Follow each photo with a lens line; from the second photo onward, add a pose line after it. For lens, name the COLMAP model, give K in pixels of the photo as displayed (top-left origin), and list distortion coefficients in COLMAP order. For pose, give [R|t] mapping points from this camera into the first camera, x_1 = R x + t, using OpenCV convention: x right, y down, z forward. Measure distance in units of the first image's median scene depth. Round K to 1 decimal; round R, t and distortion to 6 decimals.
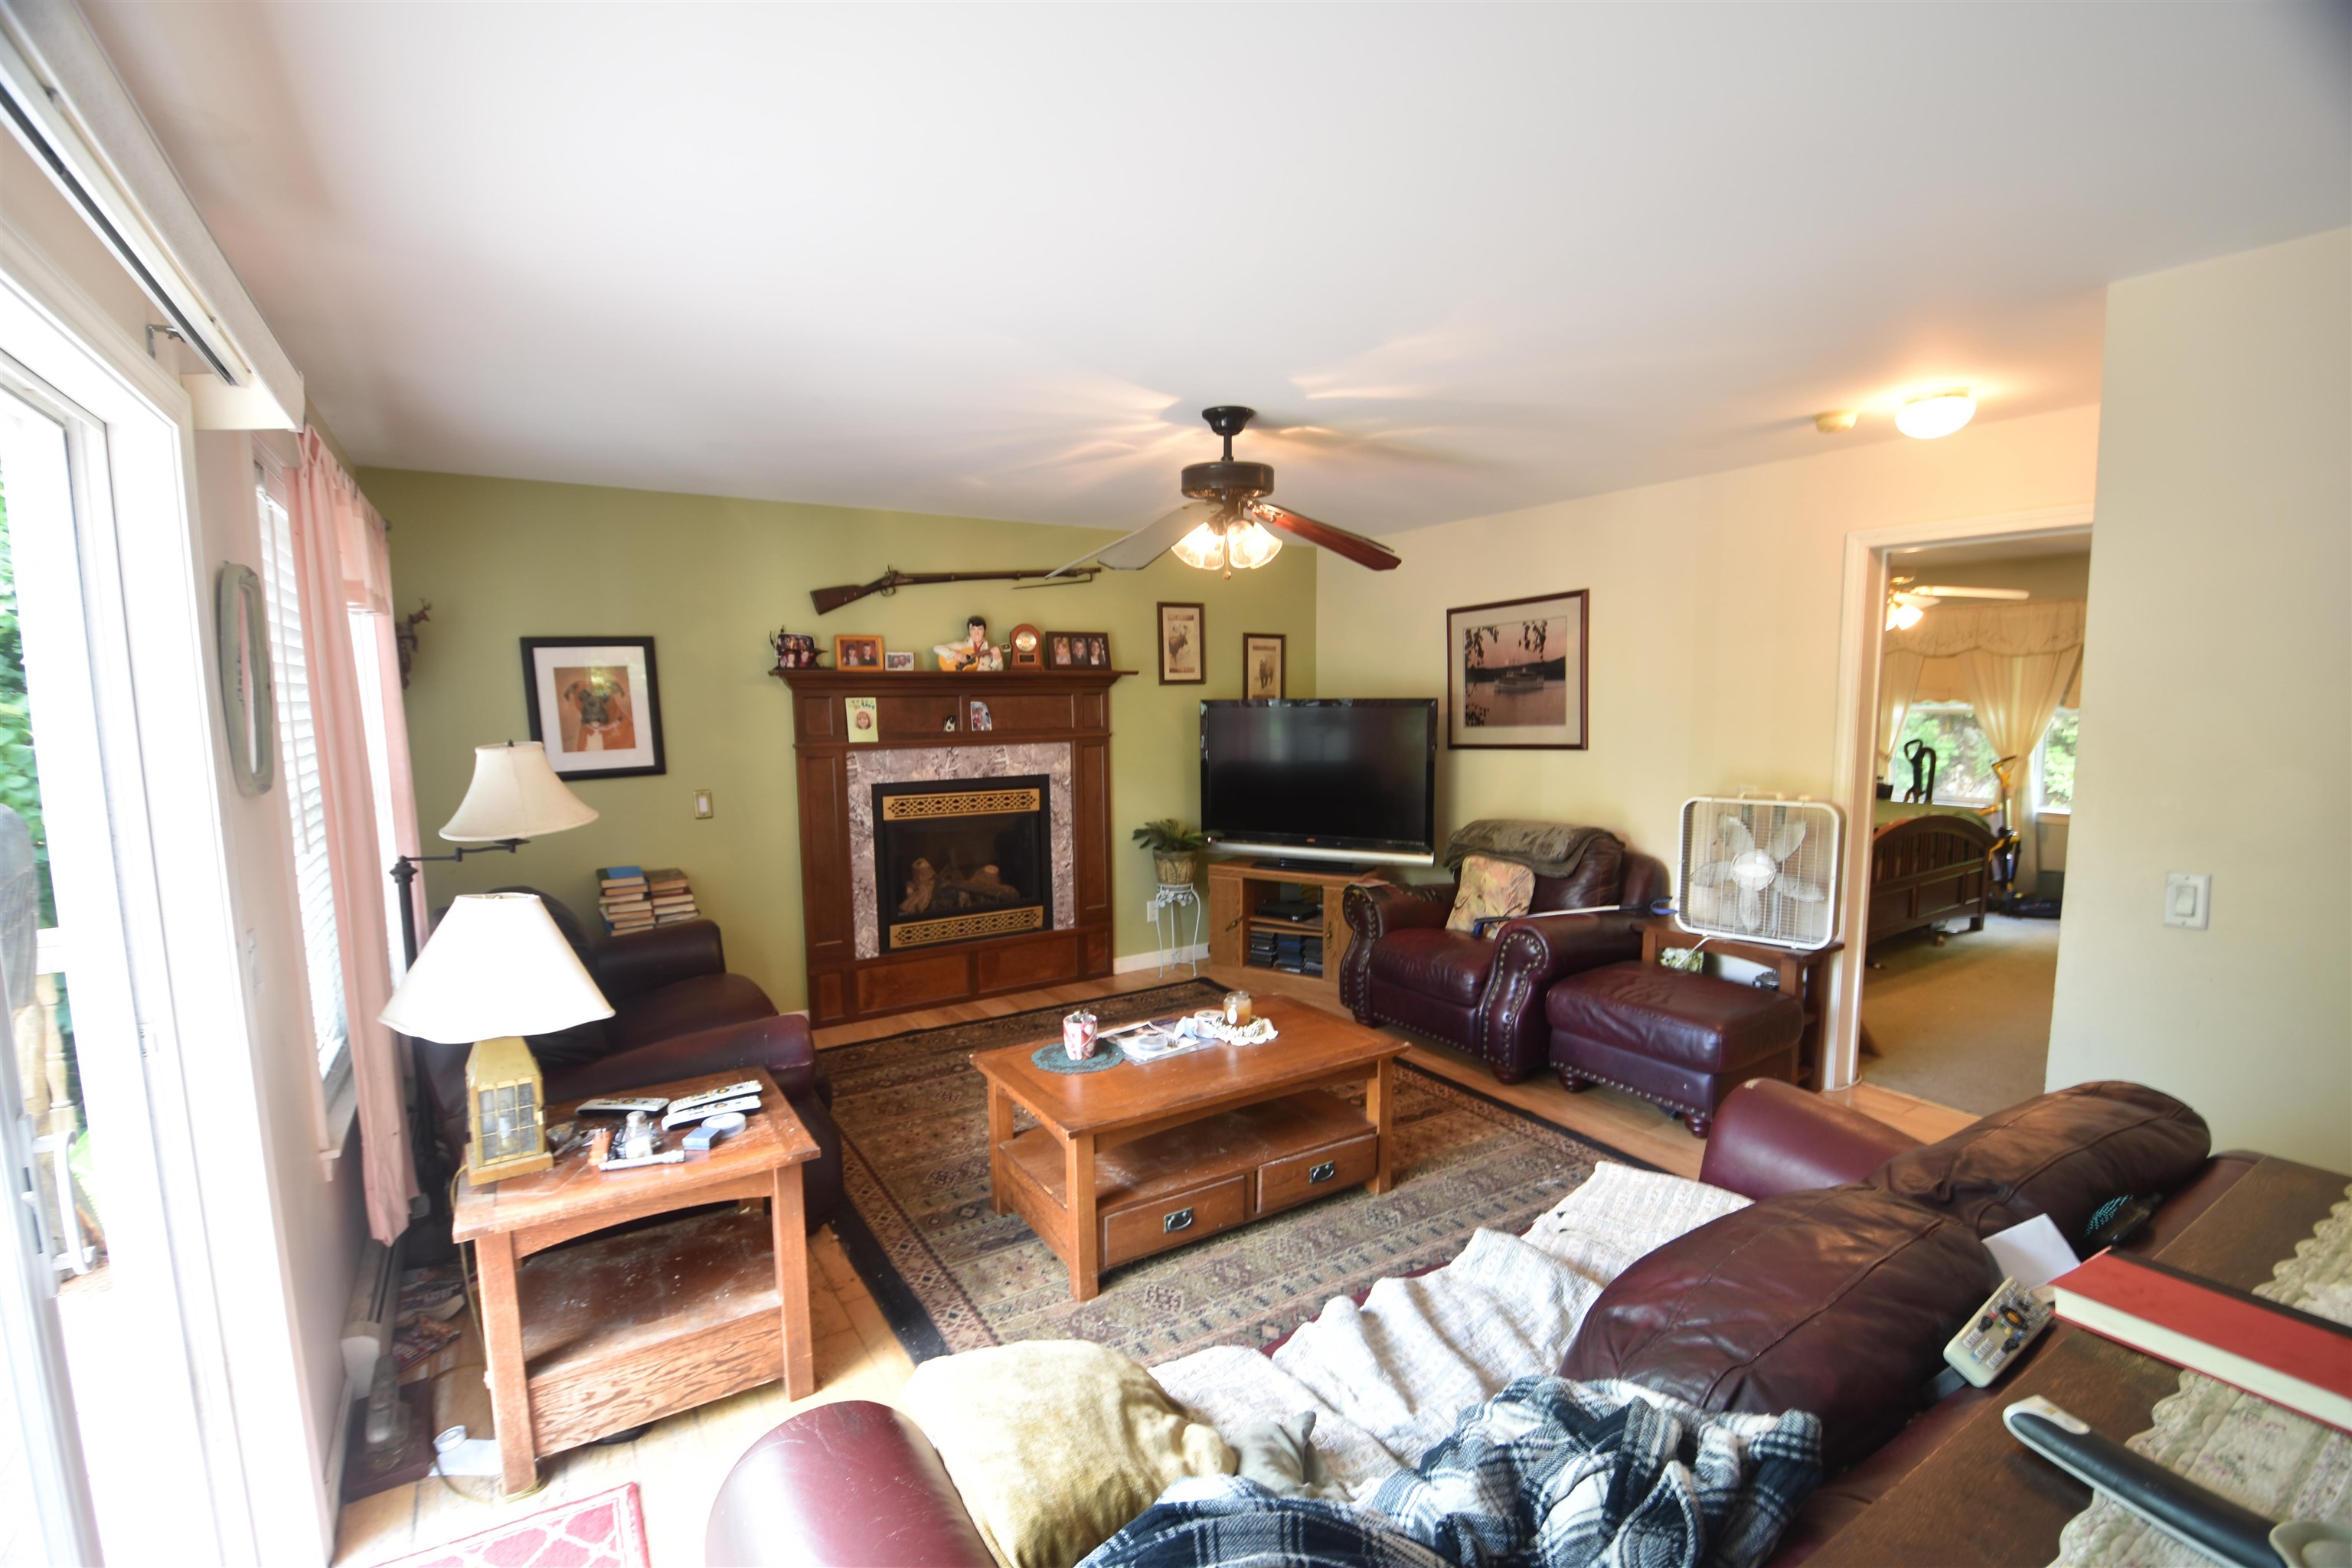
lens RADIAL K [[1040.7, 0, 1163.0], [0, 1040.7, 813.2], [0, 0, 1]] dist [0.022291, -0.029281]
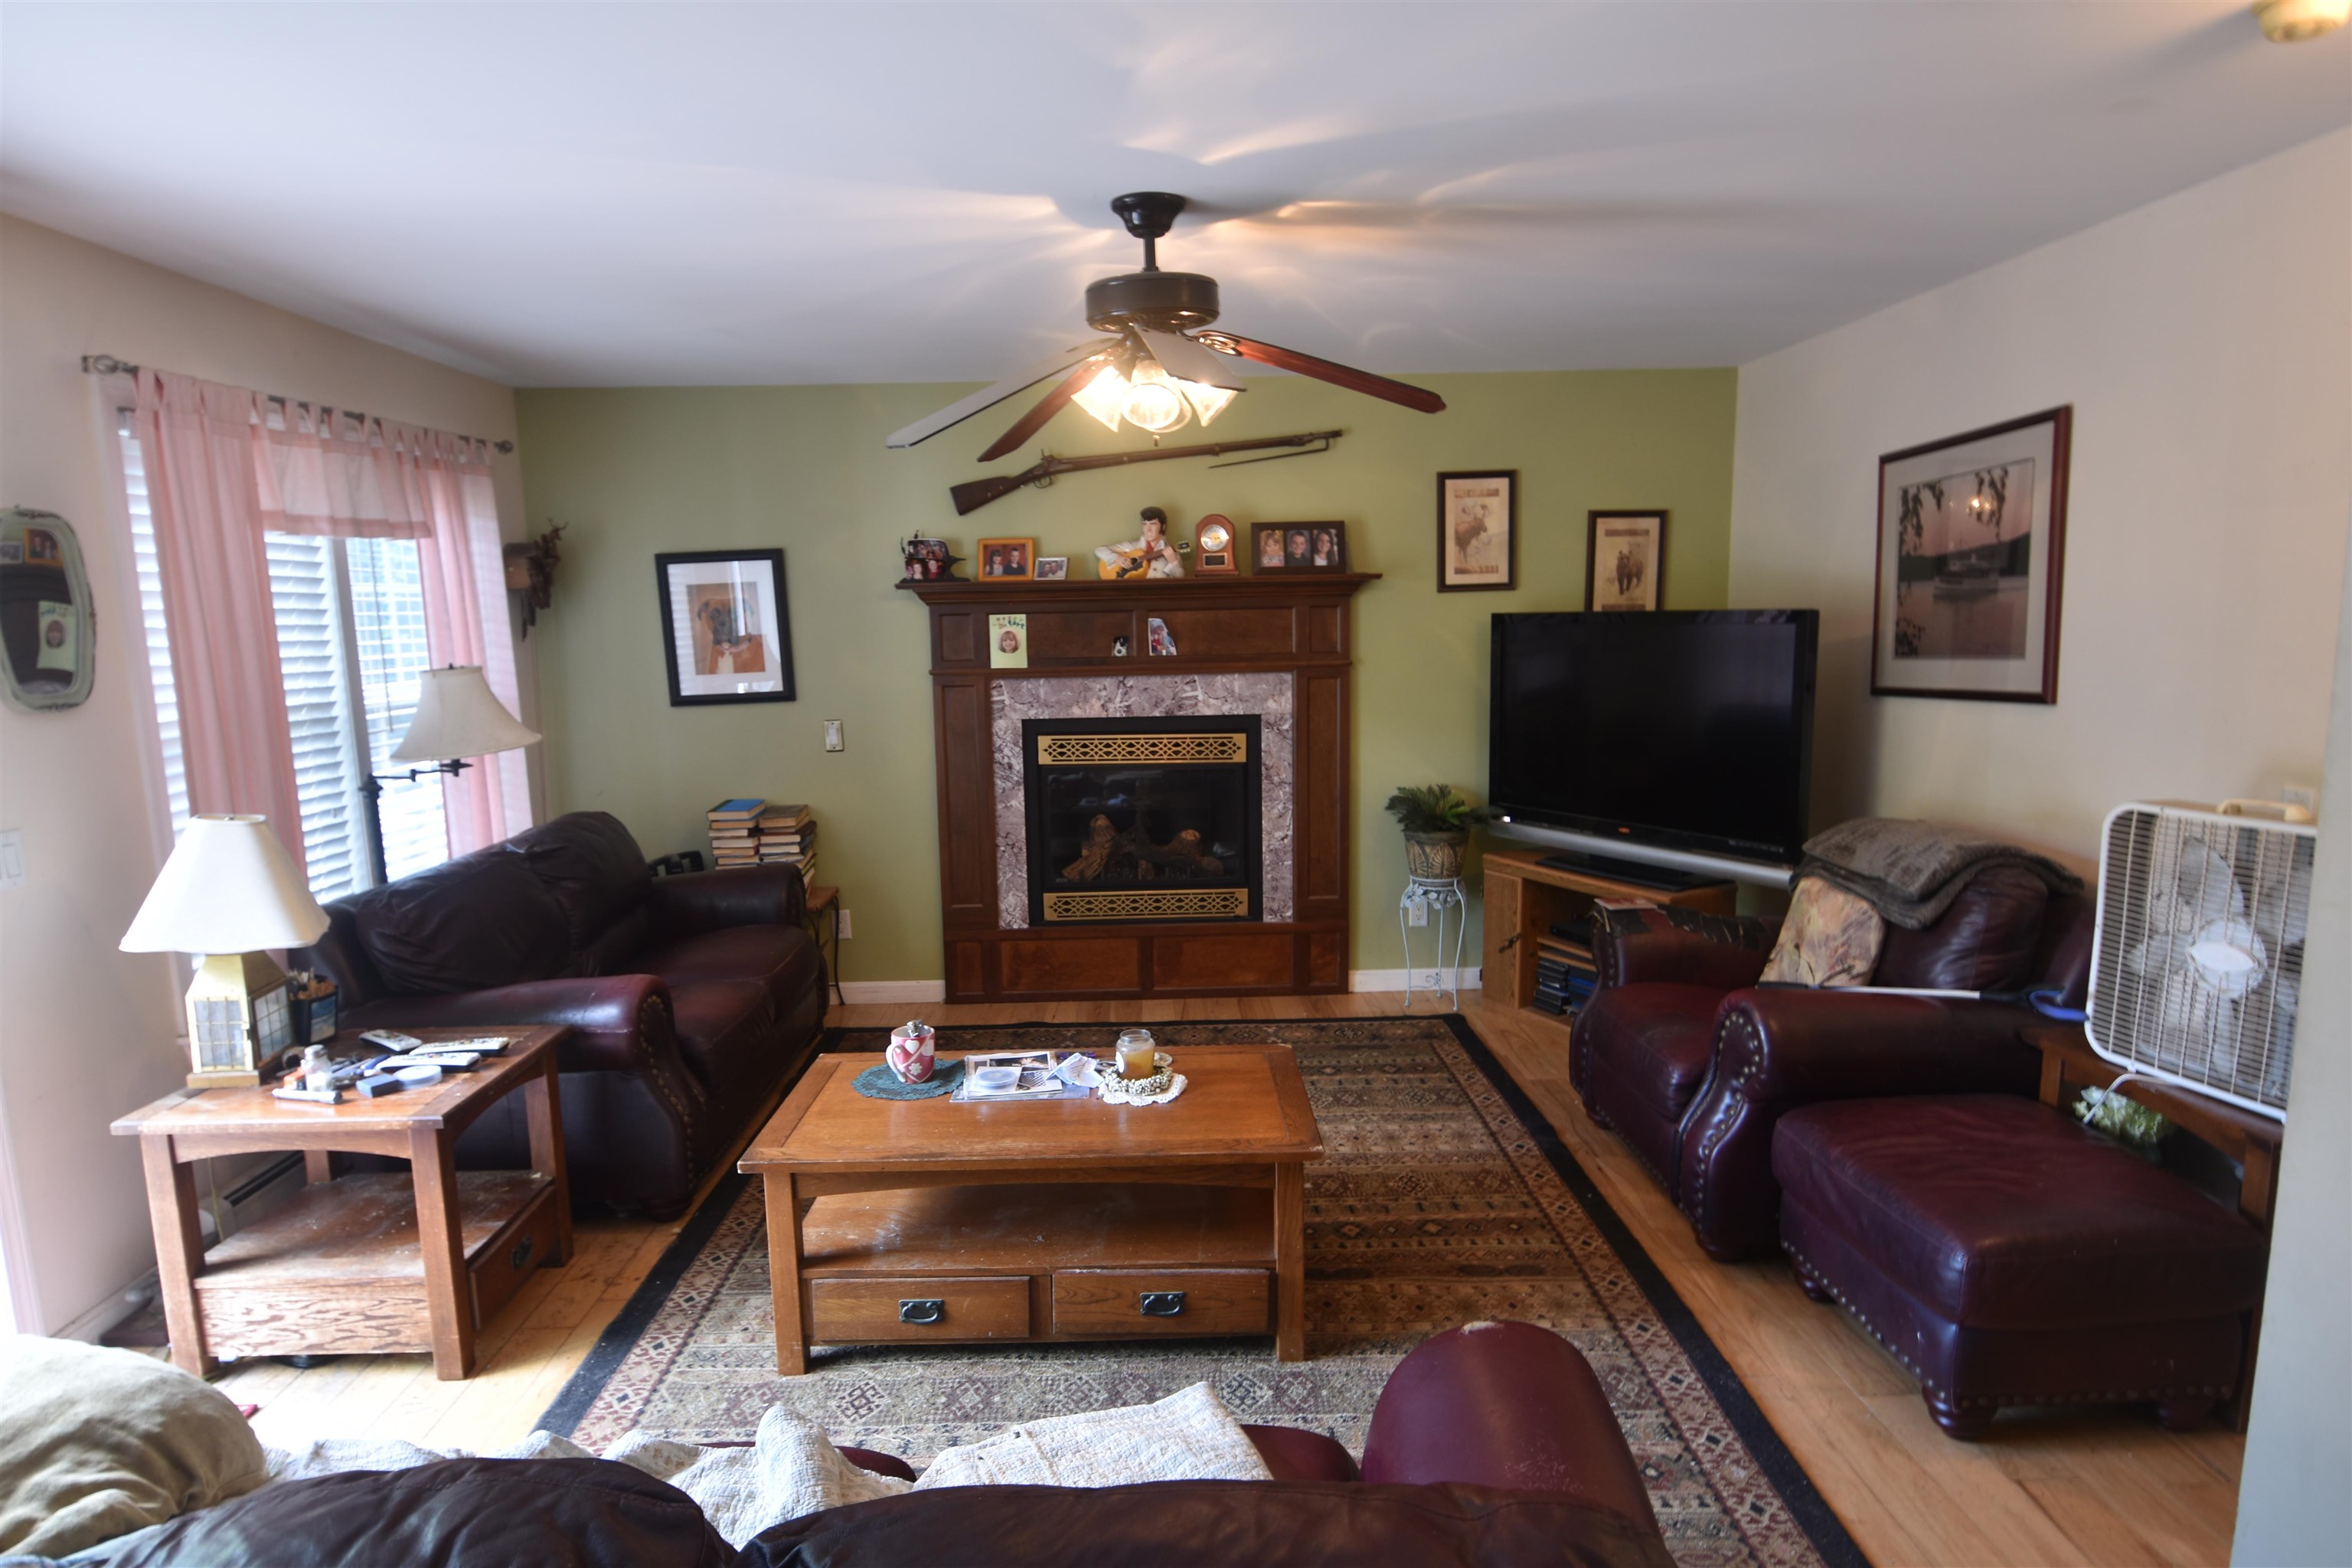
lens RADIAL K [[1338.7, 0, 1175.8], [0, 1338.7, 818.5], [0, 0, 1]] dist [0.019534, -0.022807]
pose [[0.851919, 0.074345, -0.518370, 0.378838], [-0.049711, 0.996882, 0.061276, -0.021041], [0.521309, -0.026434, 0.852958, 0.158643]]
